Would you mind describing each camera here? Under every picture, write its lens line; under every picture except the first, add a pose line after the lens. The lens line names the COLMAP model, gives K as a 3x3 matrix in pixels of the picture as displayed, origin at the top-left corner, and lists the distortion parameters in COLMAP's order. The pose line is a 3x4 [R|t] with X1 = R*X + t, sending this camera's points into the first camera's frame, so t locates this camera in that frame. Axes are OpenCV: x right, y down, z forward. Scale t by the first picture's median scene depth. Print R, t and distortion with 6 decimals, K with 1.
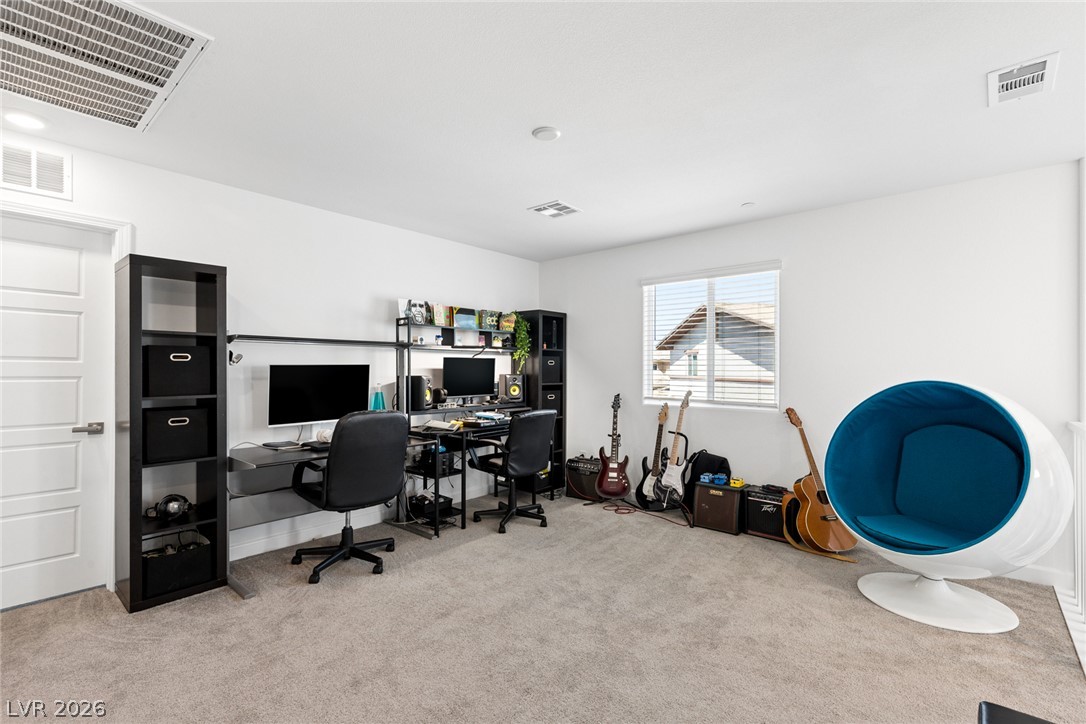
lens RADIAL K [[493.6, 0, 546.6], [0, 493.6, 368.4], [0, 0, 1]] dist [0.002000, -0.000945]
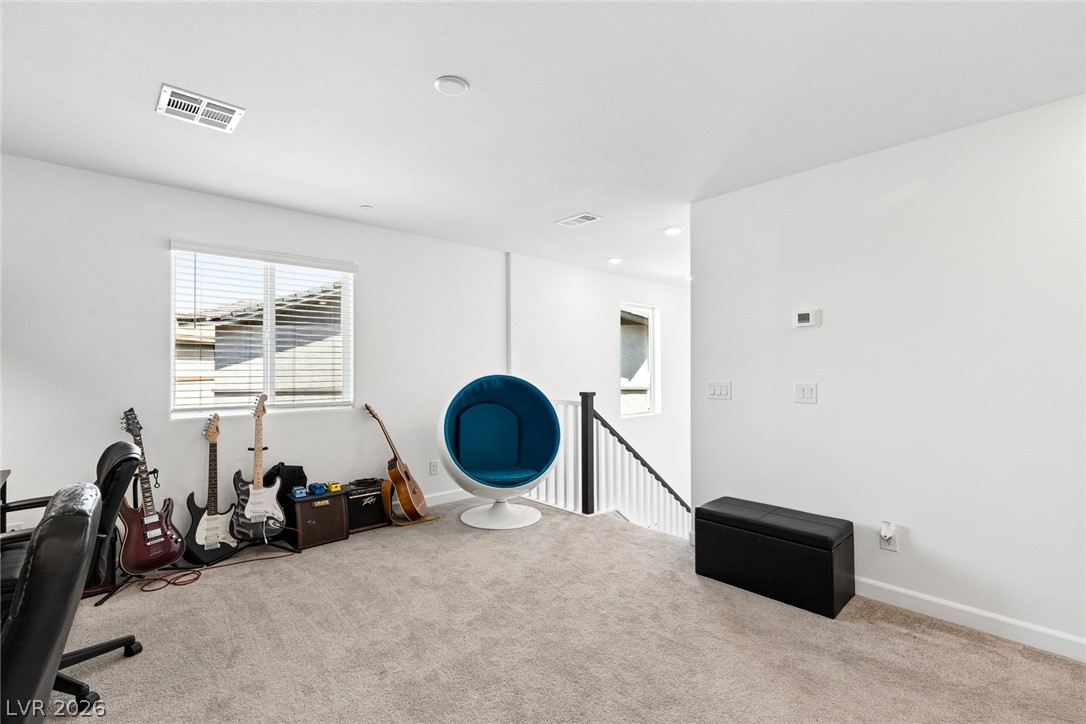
lens RADIAL K [[493.6, 0, 545.8], [0, 493.6, 359.1], [0, 0, 1]] dist [0.002000, -0.000945]
pose [[0.100167, 0.006812, 0.994947, -0.520331], [-0.003786, 0.999972, -0.006466, -0.011798], [-0.994963, -0.003120, 0.100190, 0.483298]]
